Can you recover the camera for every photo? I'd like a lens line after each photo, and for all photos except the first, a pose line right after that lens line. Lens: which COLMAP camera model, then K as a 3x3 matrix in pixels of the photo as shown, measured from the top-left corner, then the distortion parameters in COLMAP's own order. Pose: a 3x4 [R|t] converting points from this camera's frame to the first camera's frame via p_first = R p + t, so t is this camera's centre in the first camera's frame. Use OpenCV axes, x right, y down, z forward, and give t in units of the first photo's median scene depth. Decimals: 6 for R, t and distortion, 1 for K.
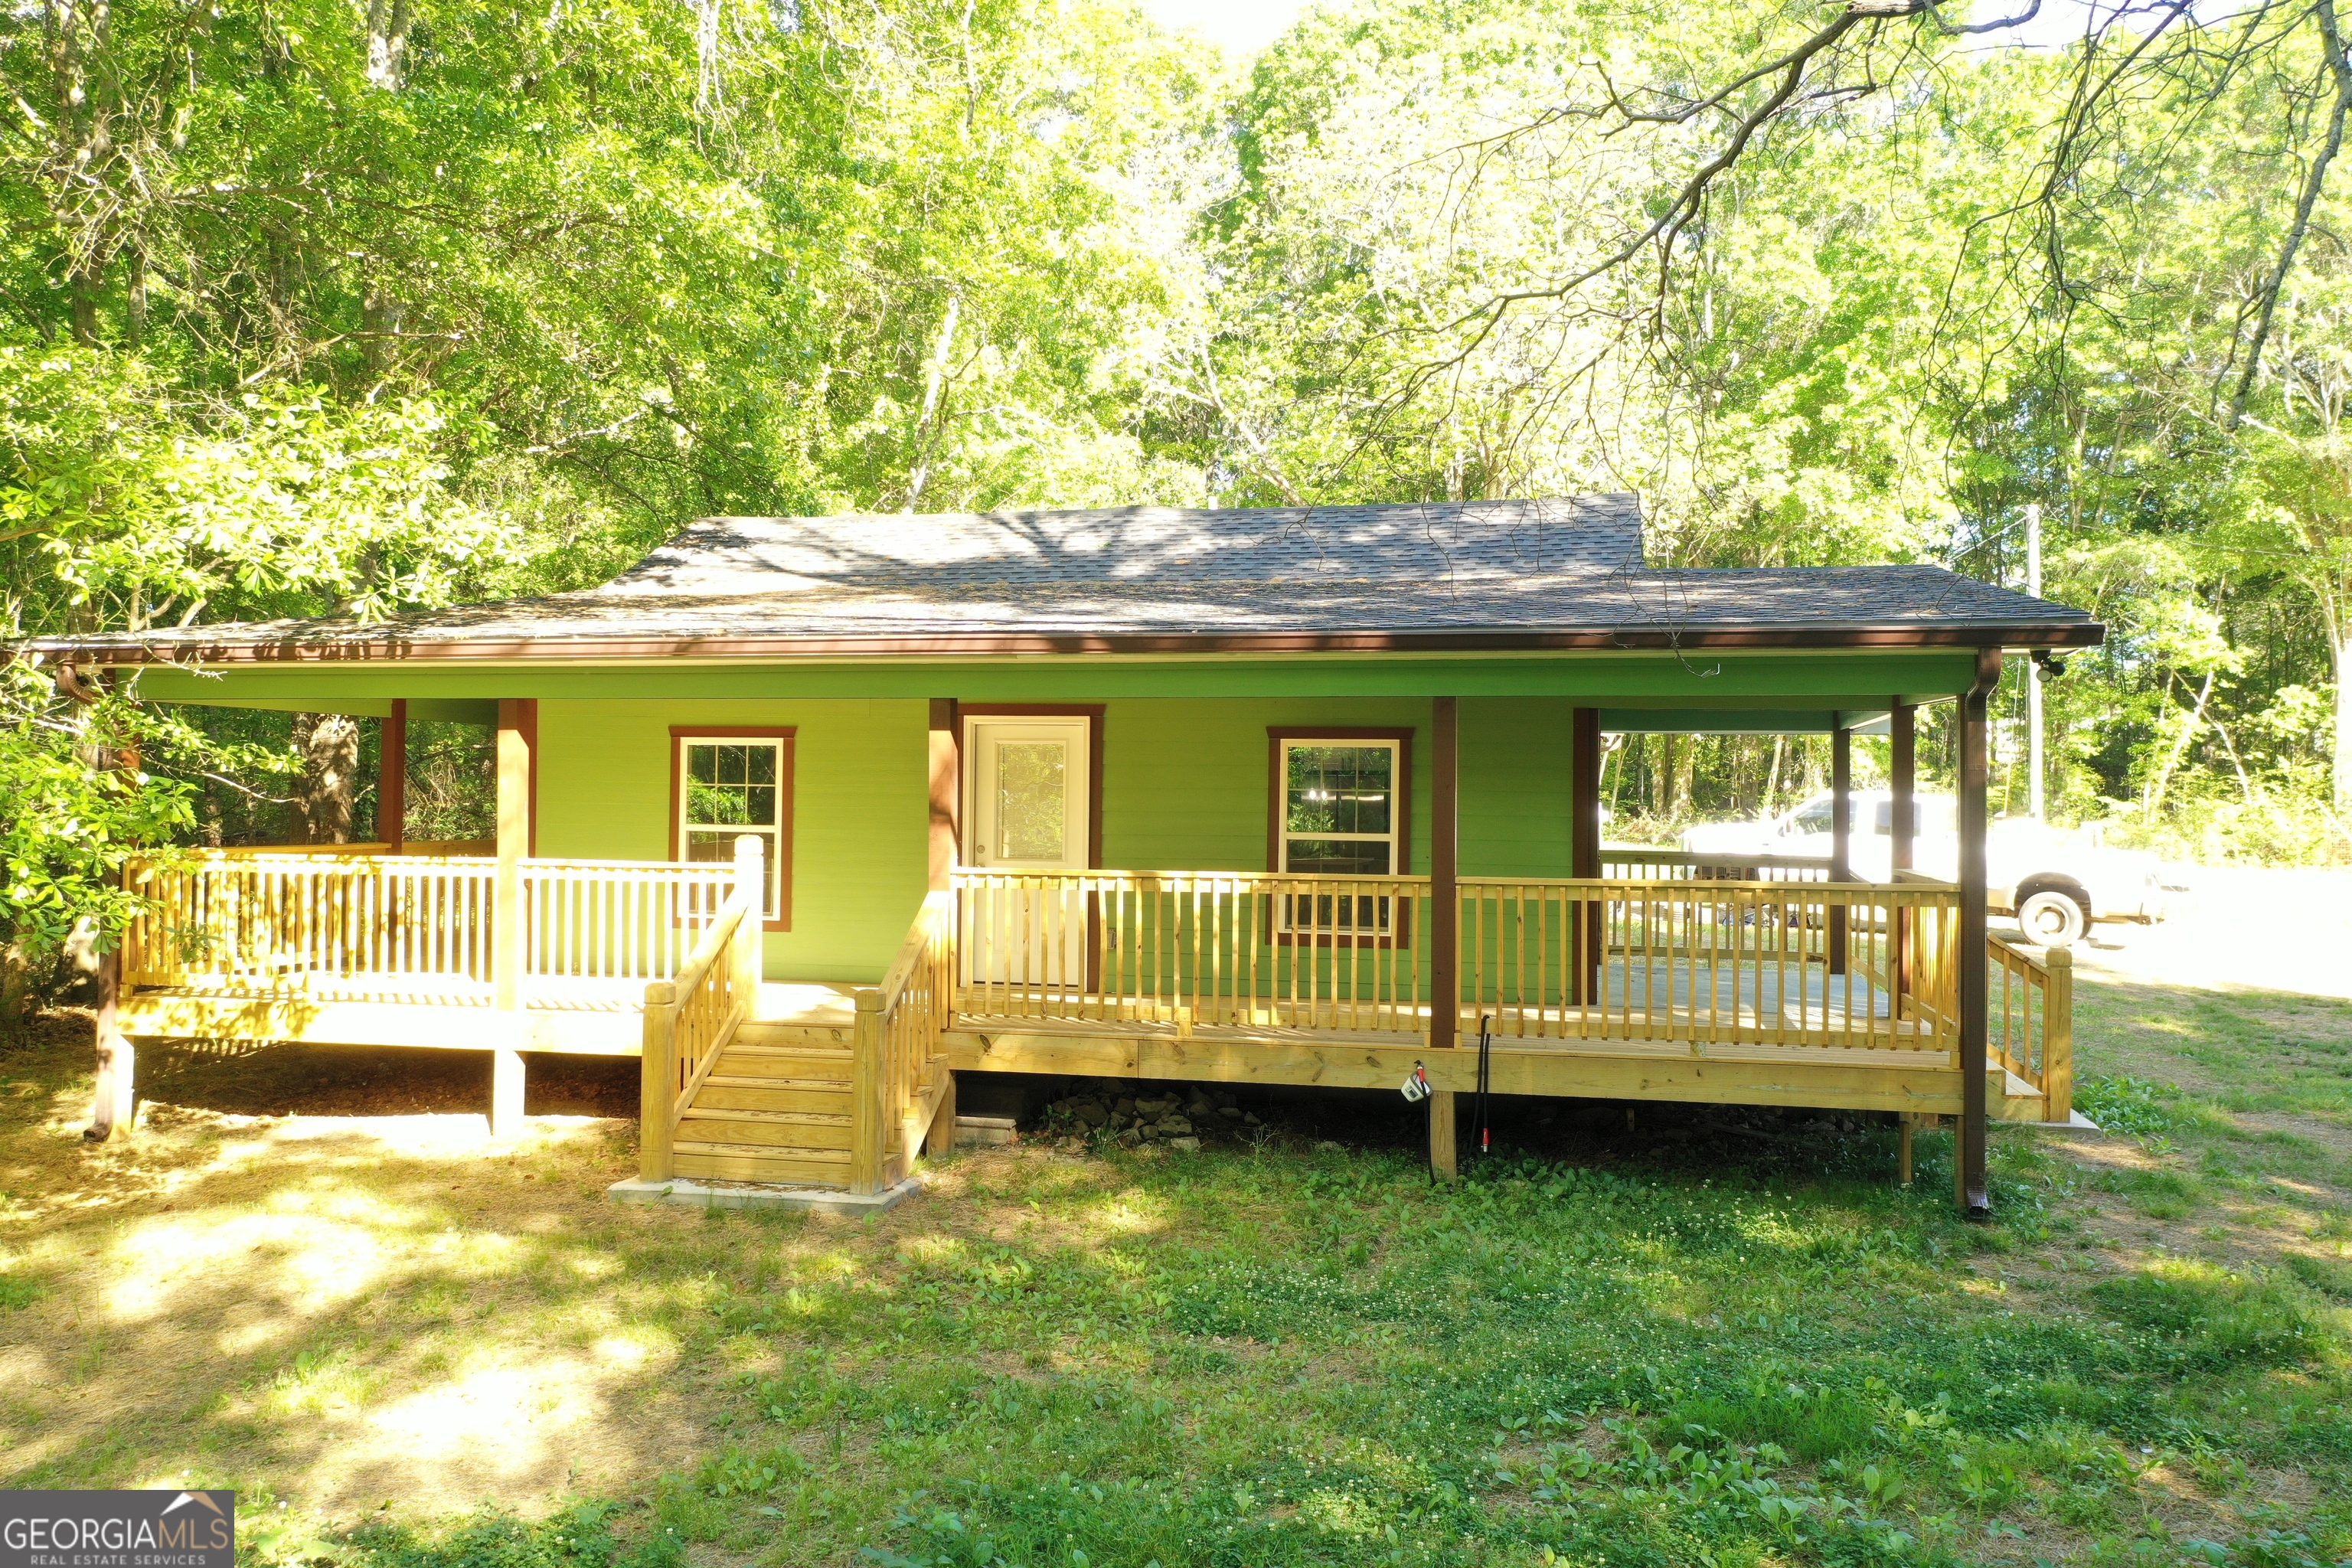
lens RADIAL K [[1888.5, 0, 1176.0], [0, 1888.5, 784.0], [0, 0, 1]] dist [0.004241, -0.004195]
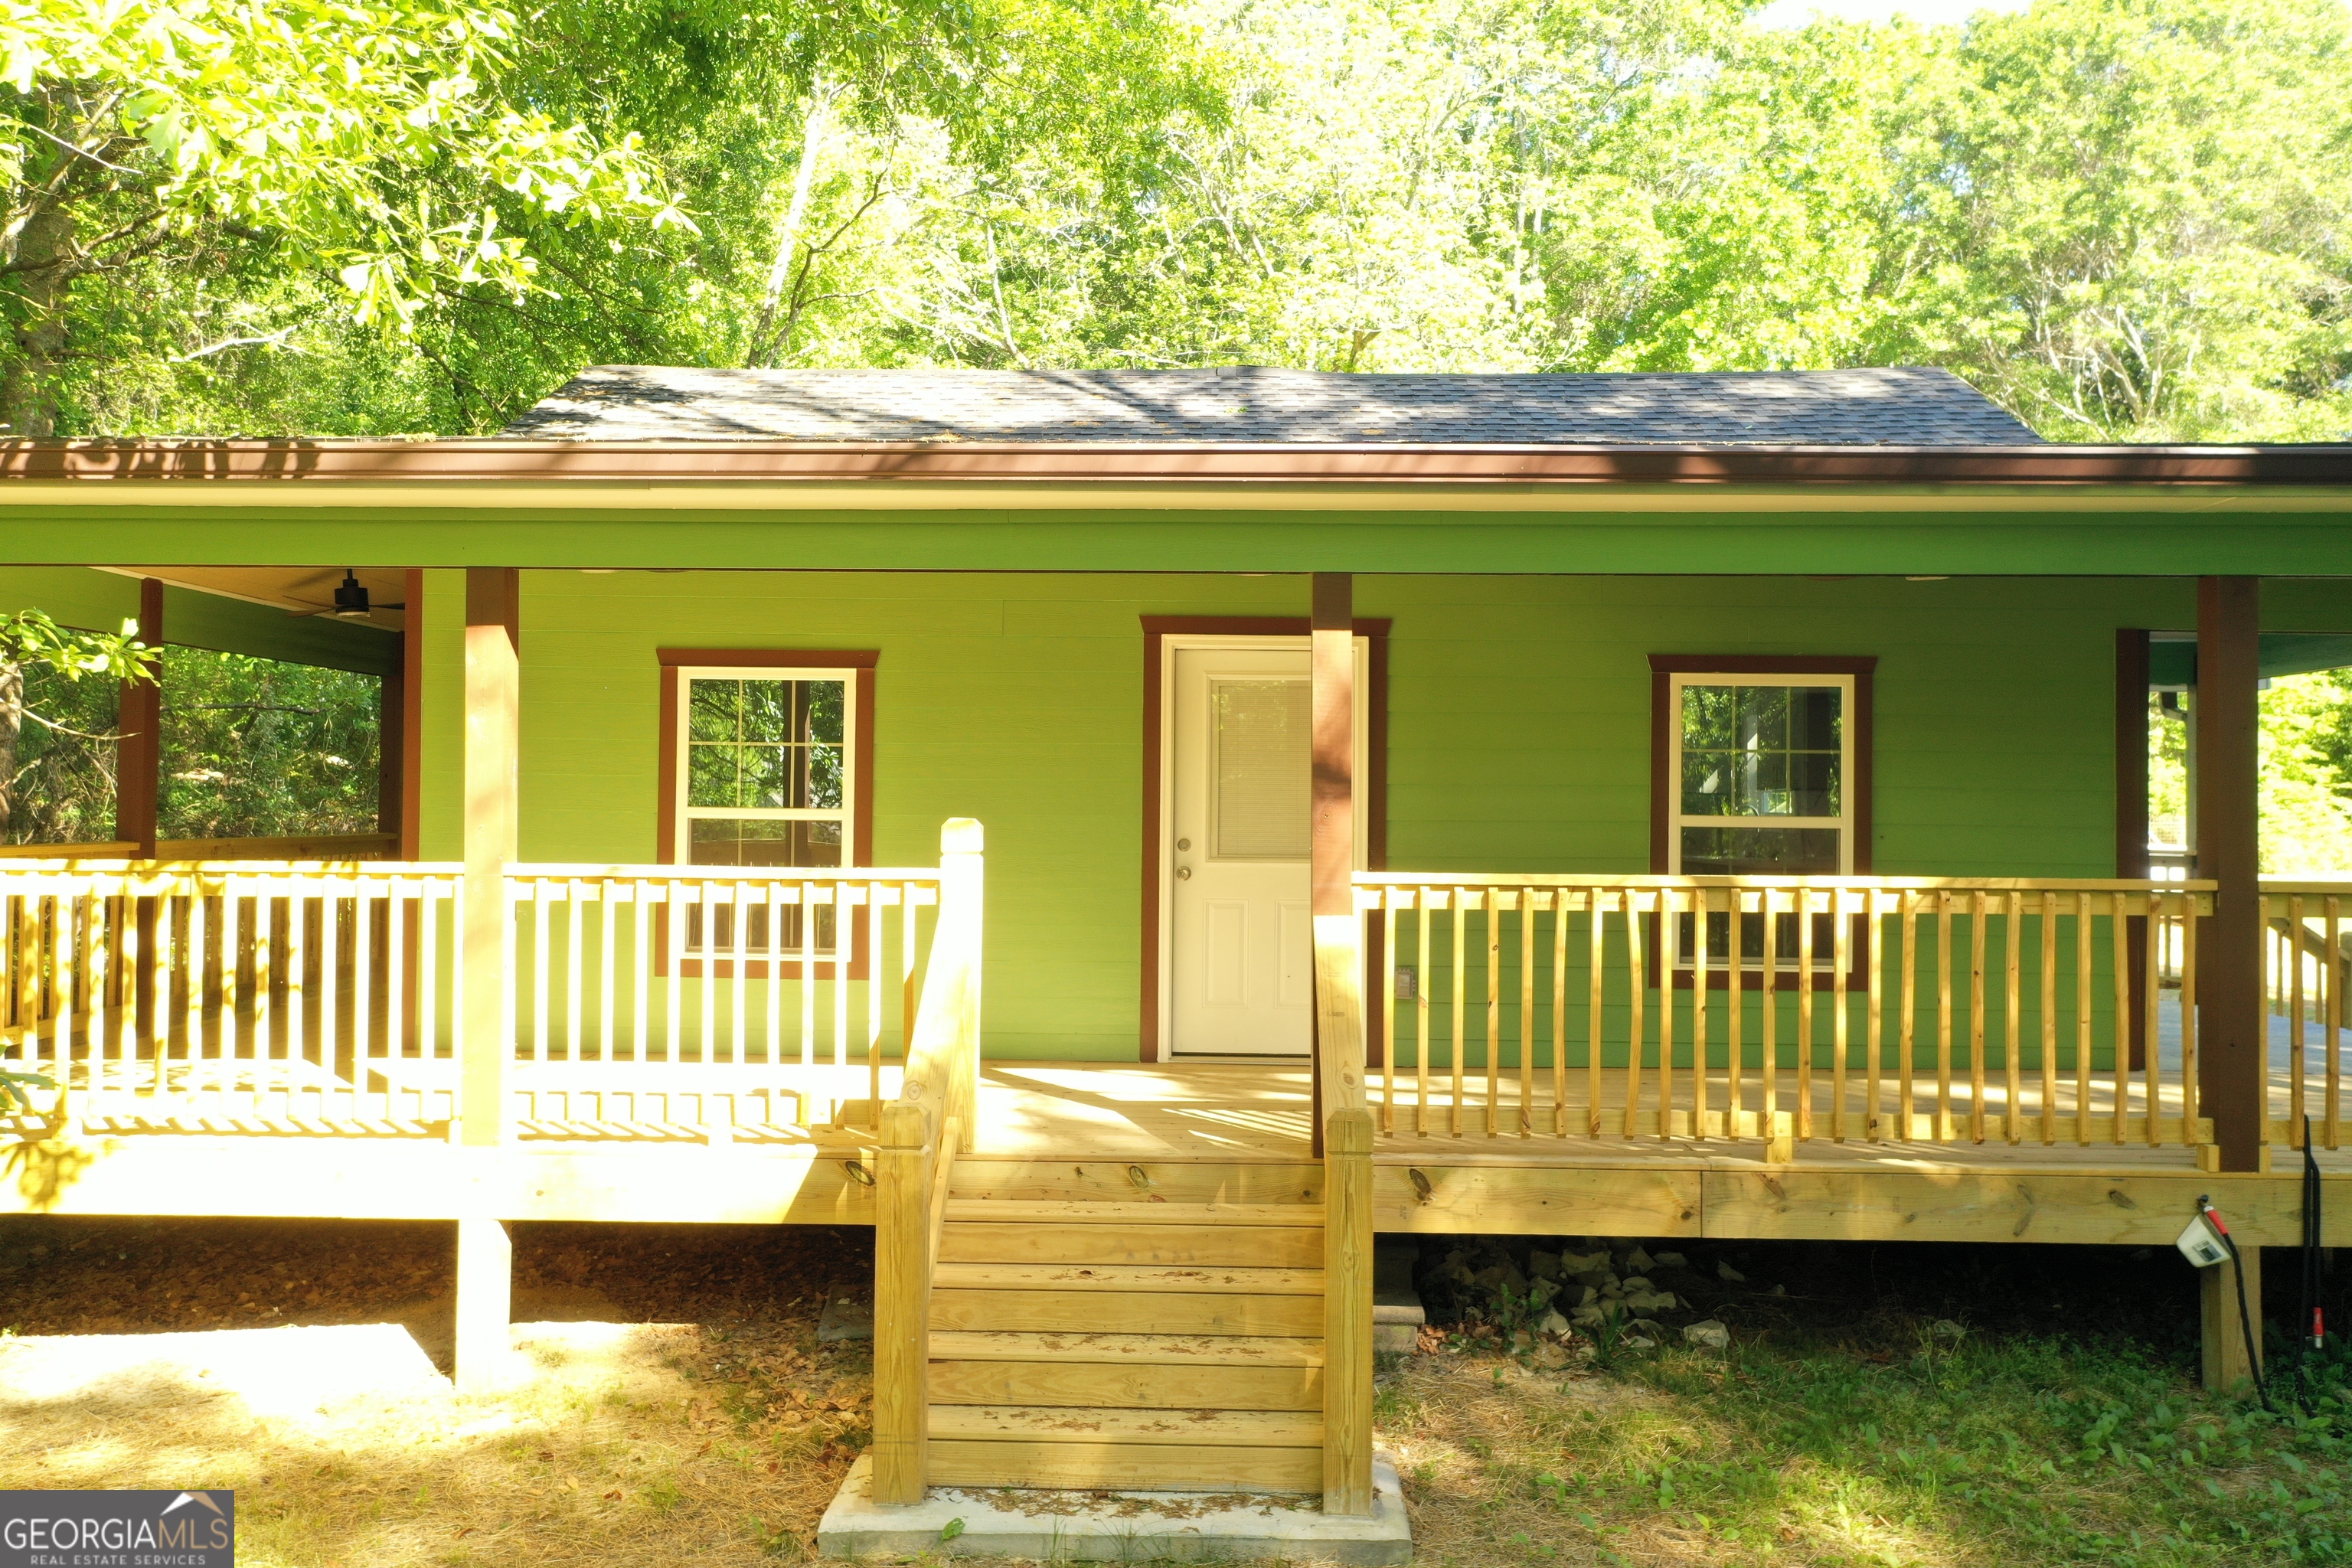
lens RADIAL K [[1888.5, 0, 1176.0], [0, 1888.5, 784.0], [0, 0, 1]] dist [0.004241, -0.004195]
pose [[0.980500, 0.000998, 0.196515, -0.258062], [-0.000525, 0.999997, -0.002458, 0.017296], [-0.196517, 0.002306, 0.980498, 0.418065]]
